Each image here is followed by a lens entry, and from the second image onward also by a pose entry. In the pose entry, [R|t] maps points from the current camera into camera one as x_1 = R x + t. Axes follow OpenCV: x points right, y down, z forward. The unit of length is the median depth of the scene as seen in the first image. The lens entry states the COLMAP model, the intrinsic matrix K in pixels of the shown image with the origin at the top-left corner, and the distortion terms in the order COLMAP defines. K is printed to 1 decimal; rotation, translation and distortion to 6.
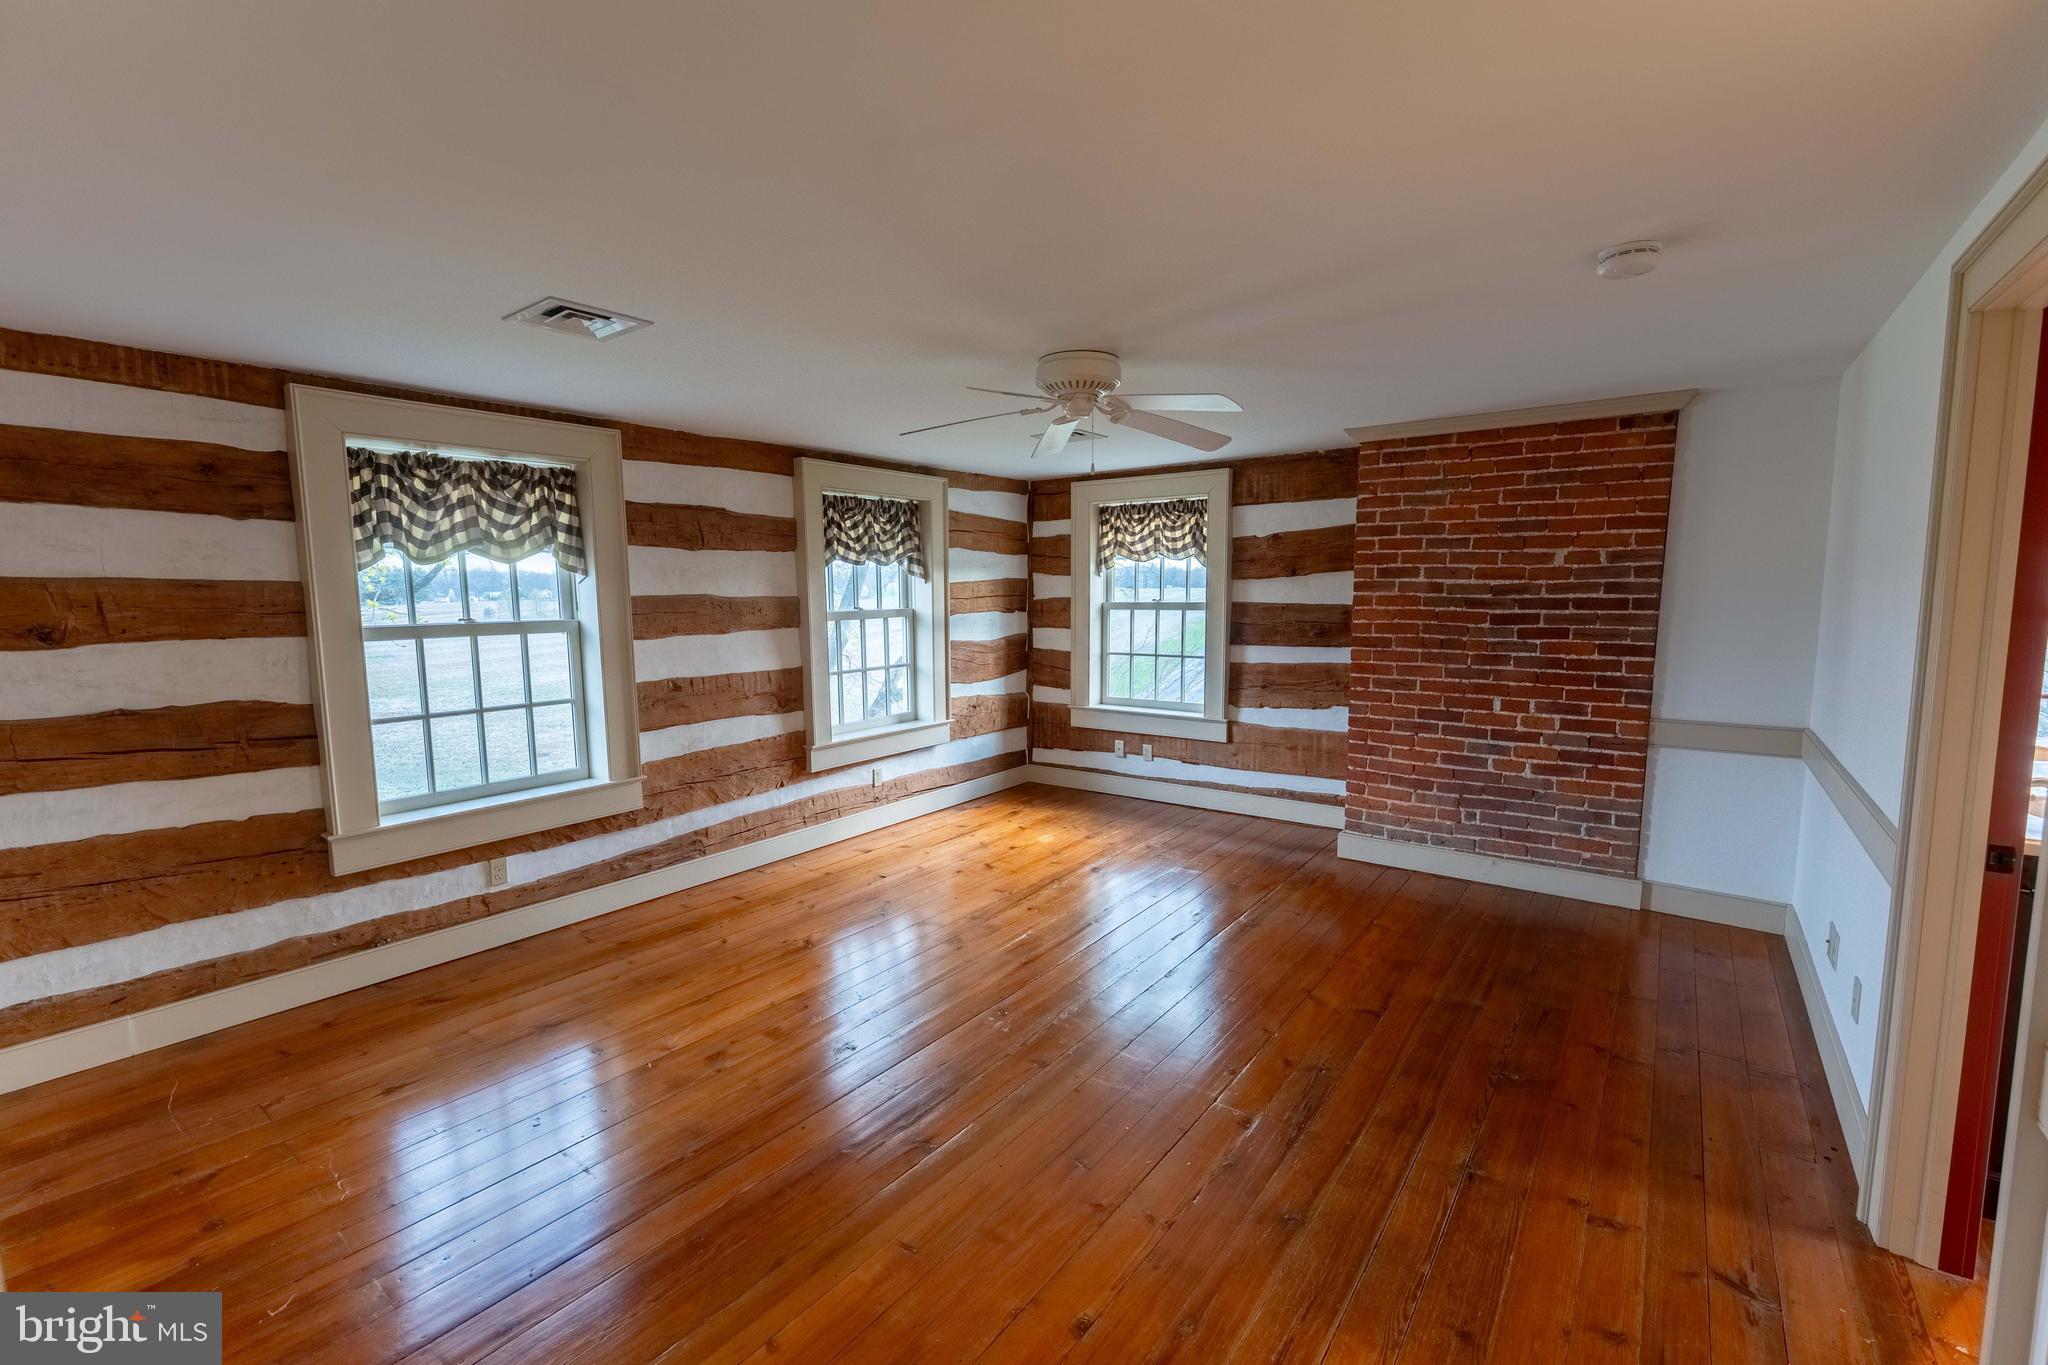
lens RADIAL K [[825.1, 0, 991.2], [0, 825.1, 687.6], [0, 0, 1]] dist [-0.000284, -0.000214]
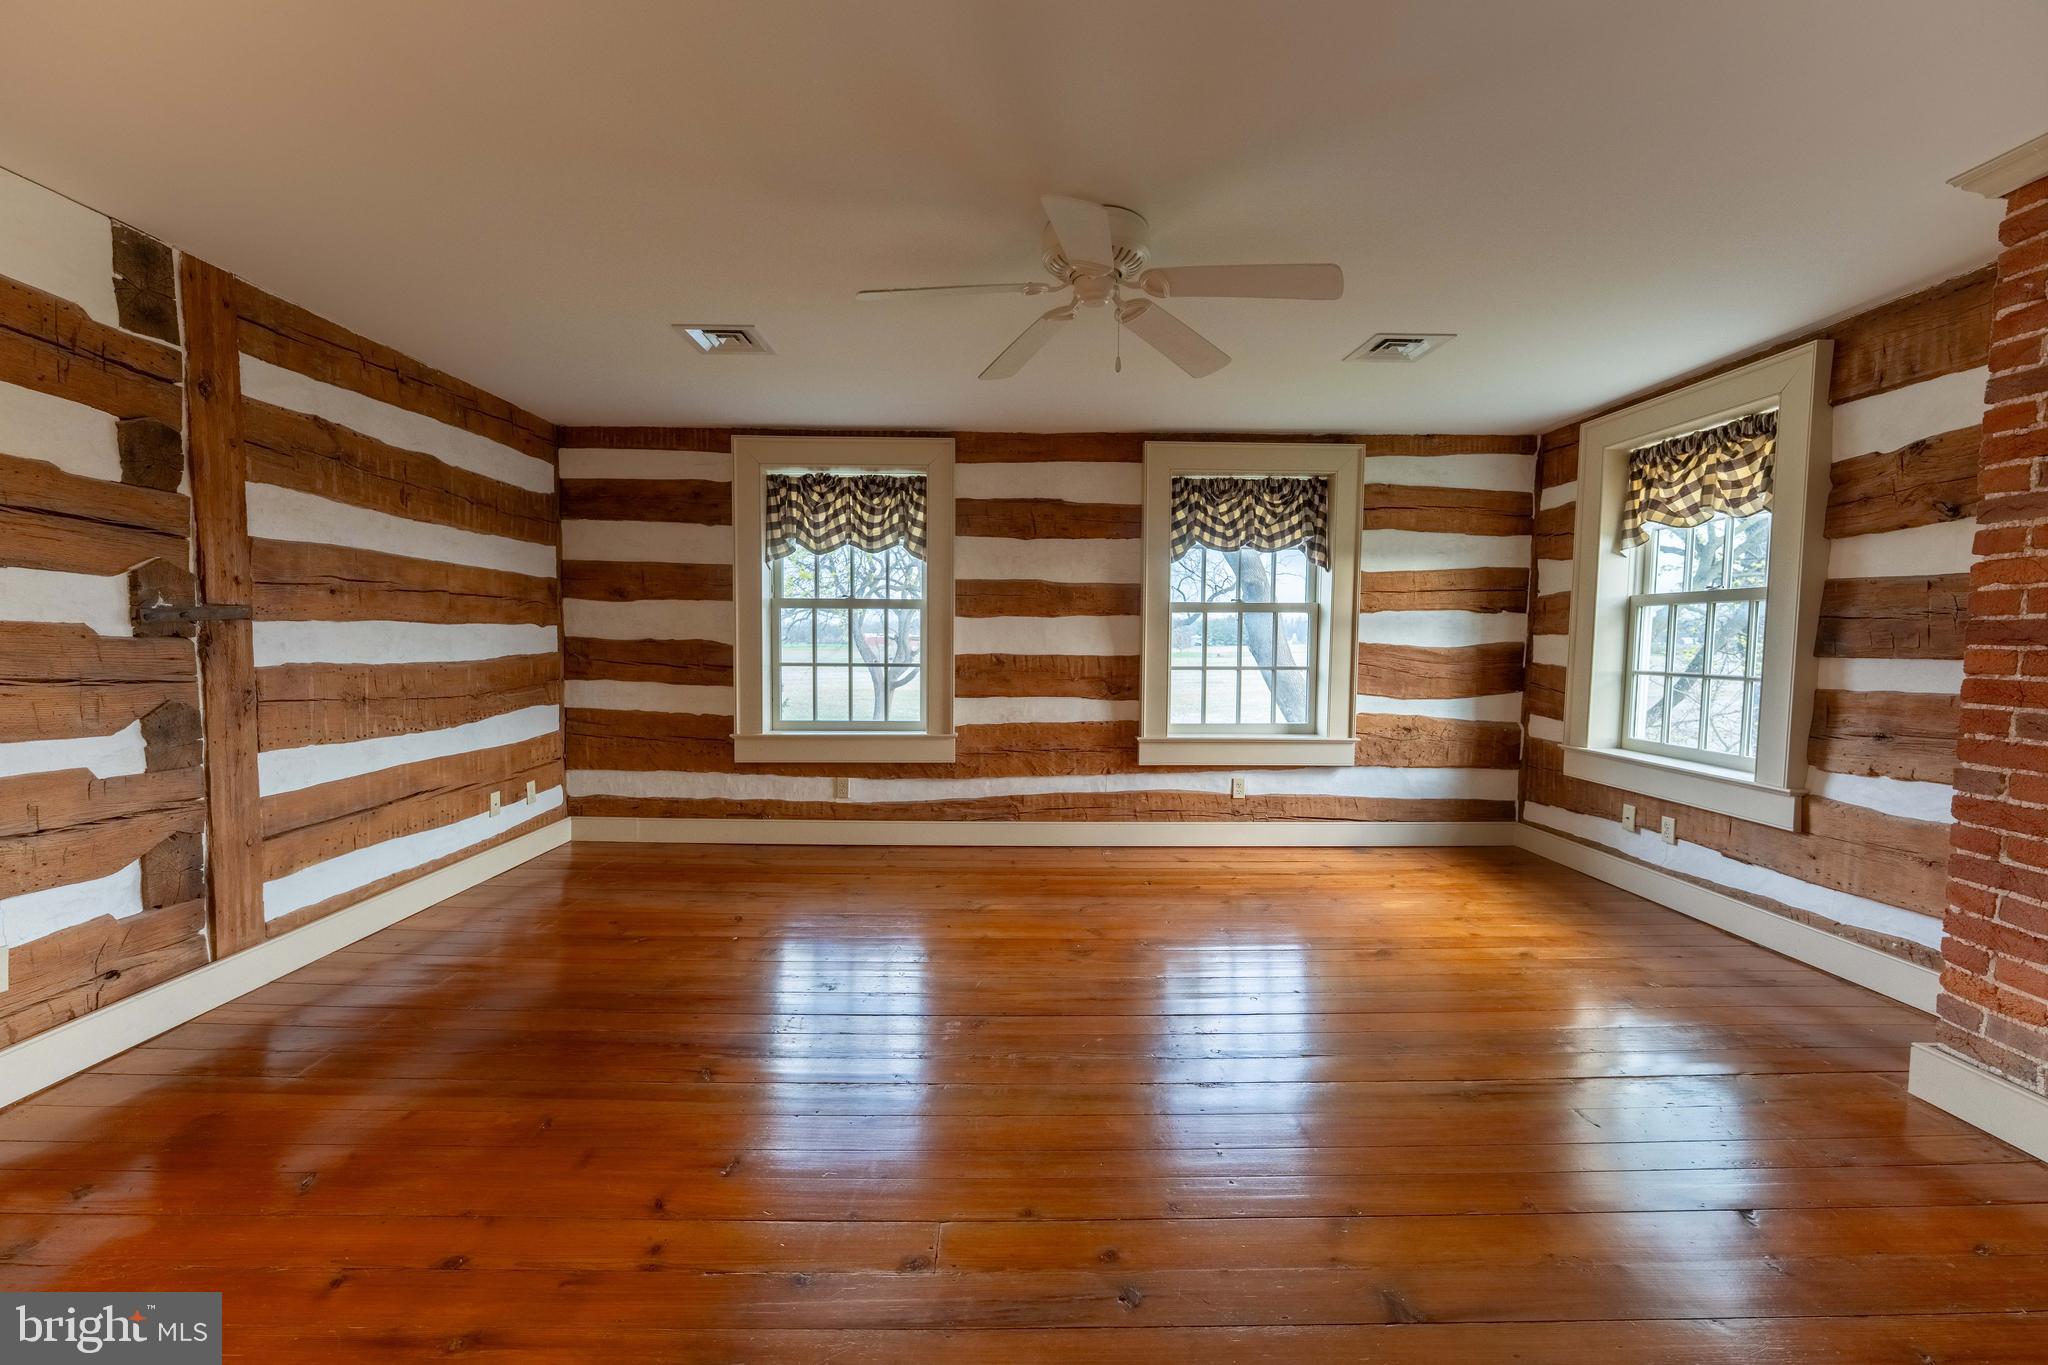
lens RADIAL K [[784.8, 0, 1024.0], [0, 784.8, 682.5], [0, 0, 1]] dist [-0.000892, -0.000133]
pose [[0.651825, 0.063481, -0.755708, 0.405188], [-0.102606, 0.994710, -0.004945, 0.026526], [0.751396, 0.080763, 0.654890, 0.304311]]
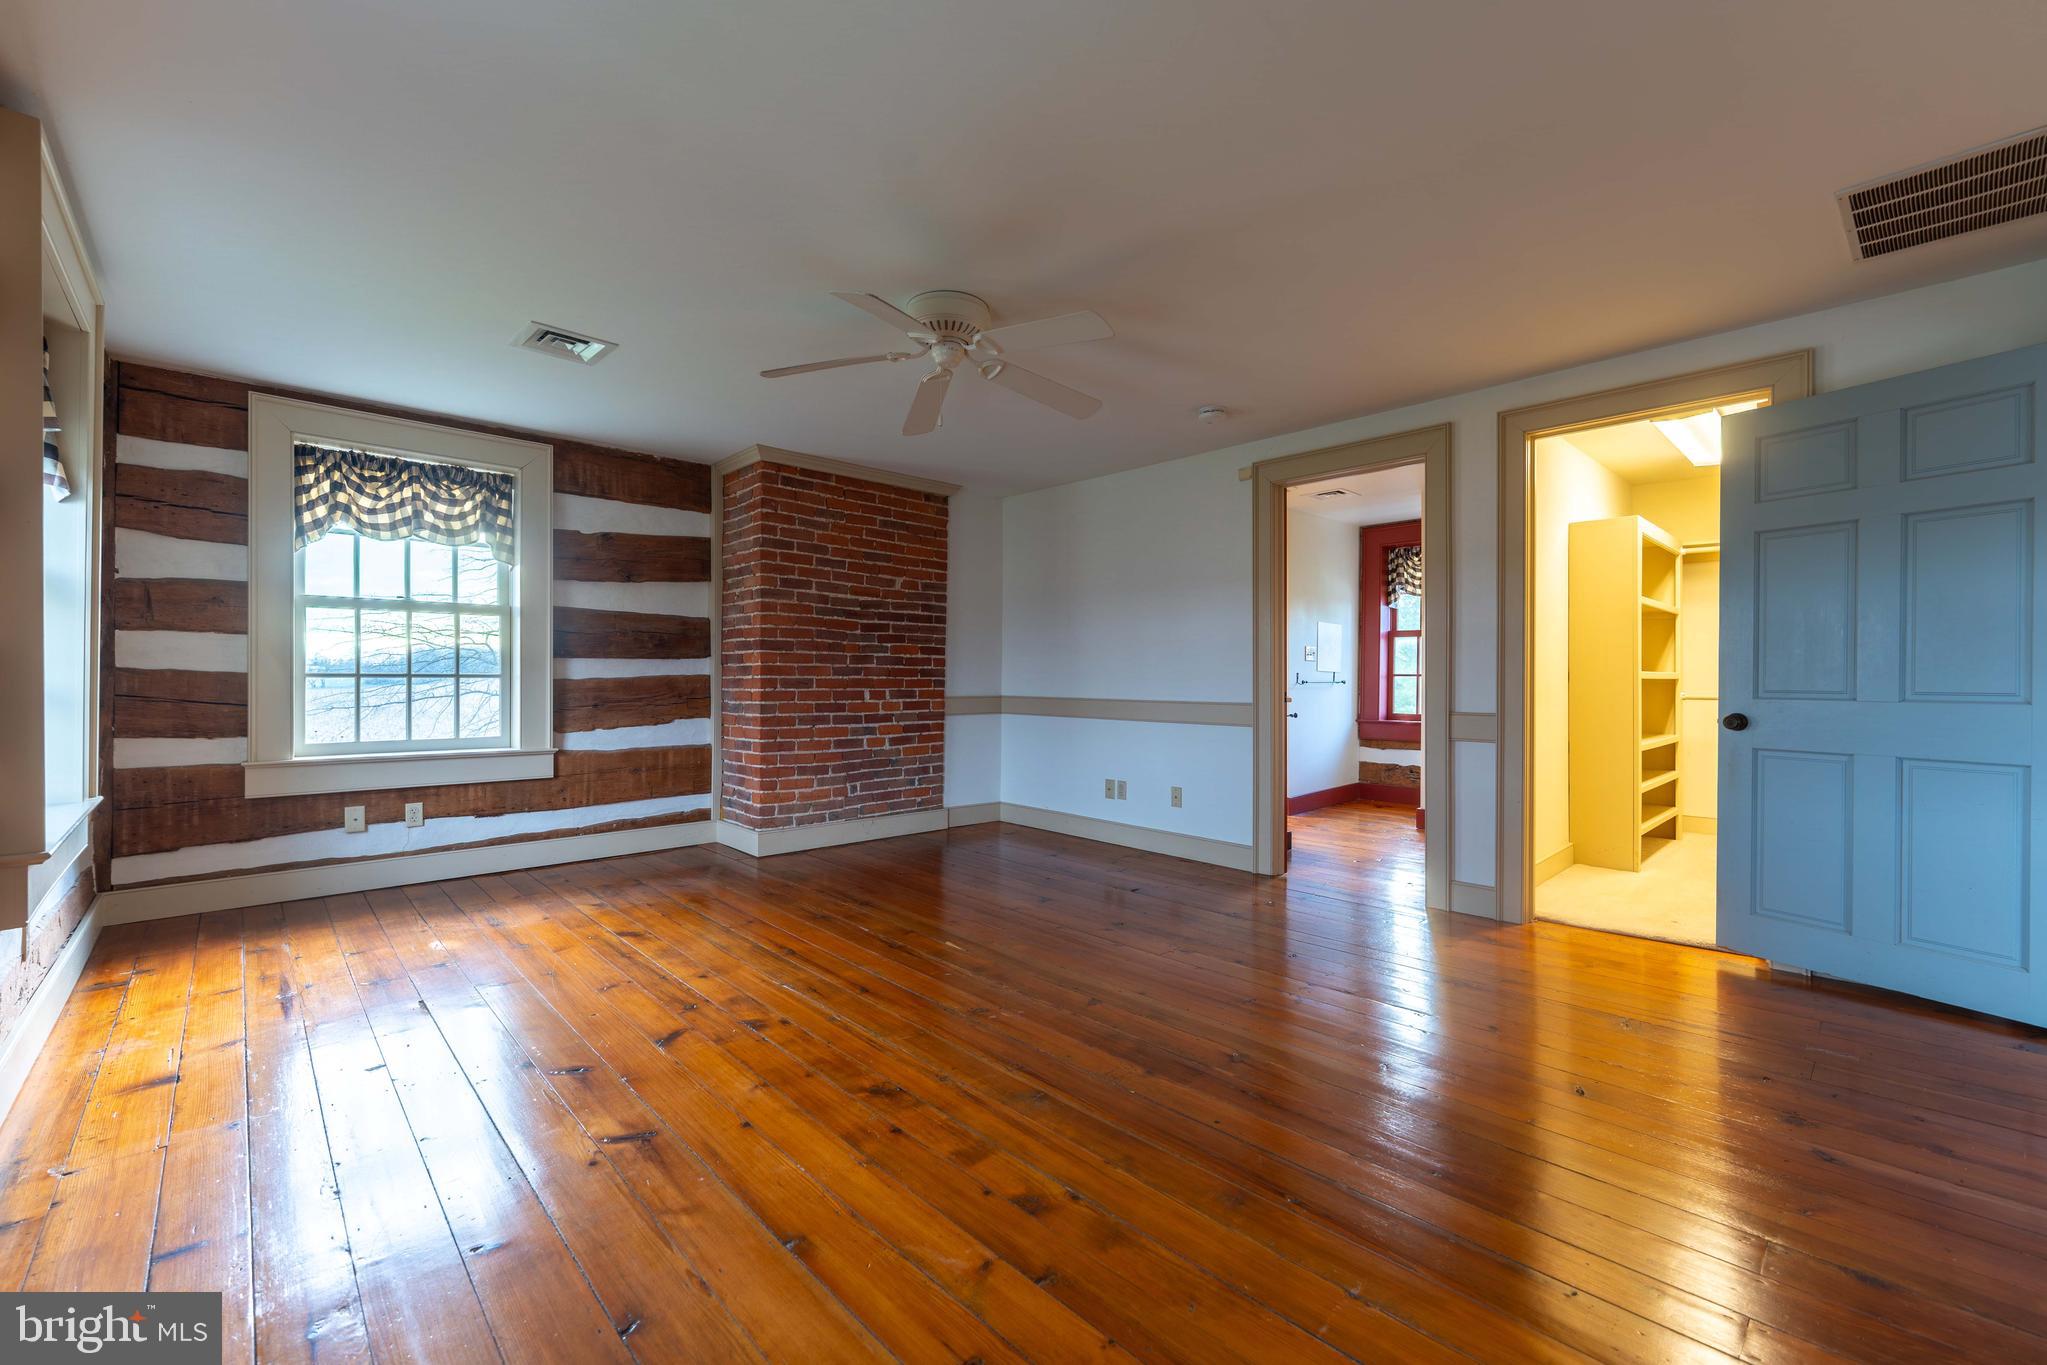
lens RADIAL K [[859.7, 0, 965.1], [0, 859.7, 686.7], [0, 0, 1]] dist [-0.000436, -0.000109]
pose [[0.187012, 0.008166, 0.982324, -0.560155], [0.103633, 0.994222, -0.027994, 0.051916], [-0.976876, 0.107037, 0.185085, 0.522473]]
